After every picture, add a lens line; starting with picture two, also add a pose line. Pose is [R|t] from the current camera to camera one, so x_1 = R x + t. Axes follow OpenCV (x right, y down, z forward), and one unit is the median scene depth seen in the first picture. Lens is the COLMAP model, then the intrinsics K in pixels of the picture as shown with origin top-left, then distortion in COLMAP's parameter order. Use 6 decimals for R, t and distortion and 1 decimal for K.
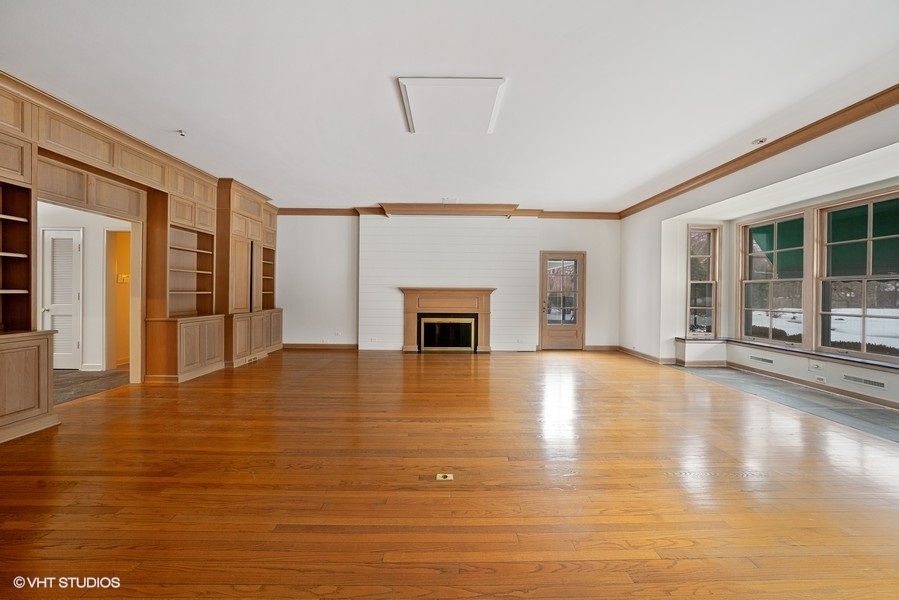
lens RADIAL K [[313.8, 0, 451.2], [0, 313.8, 295.7], [0, 0, 1]] dist [-0.010664, 0.000841]
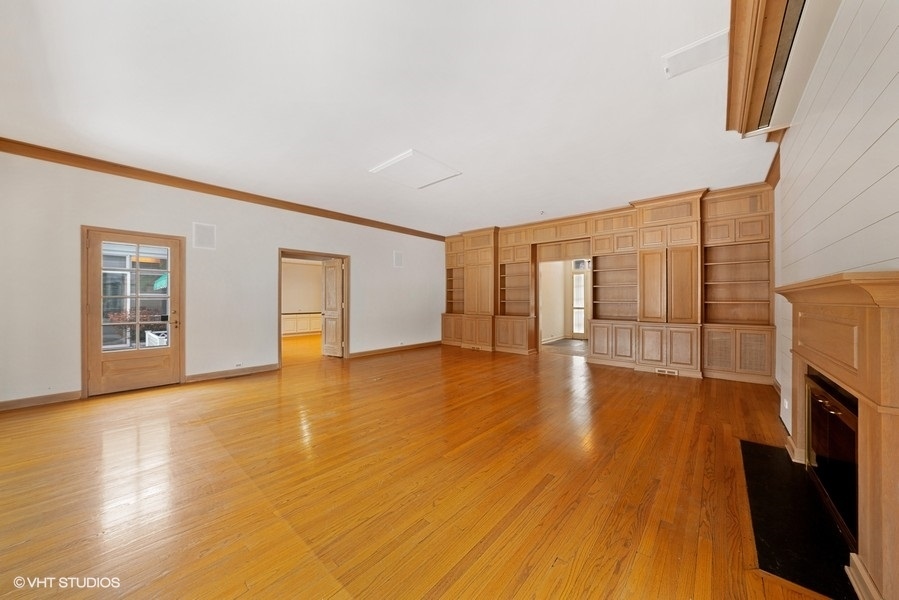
lens RADIAL K [[313.8, 0, 447.6], [0, 313.8, 301.2], [0, 0, 1]] dist [-0.010664, 0.000841]
pose [[-0.654197, -0.015581, -0.756164, 0.845600], [-0.016501, 0.999844, -0.006326, 0.006429], [0.756145, 0.008339, -0.654352, 1.782281]]
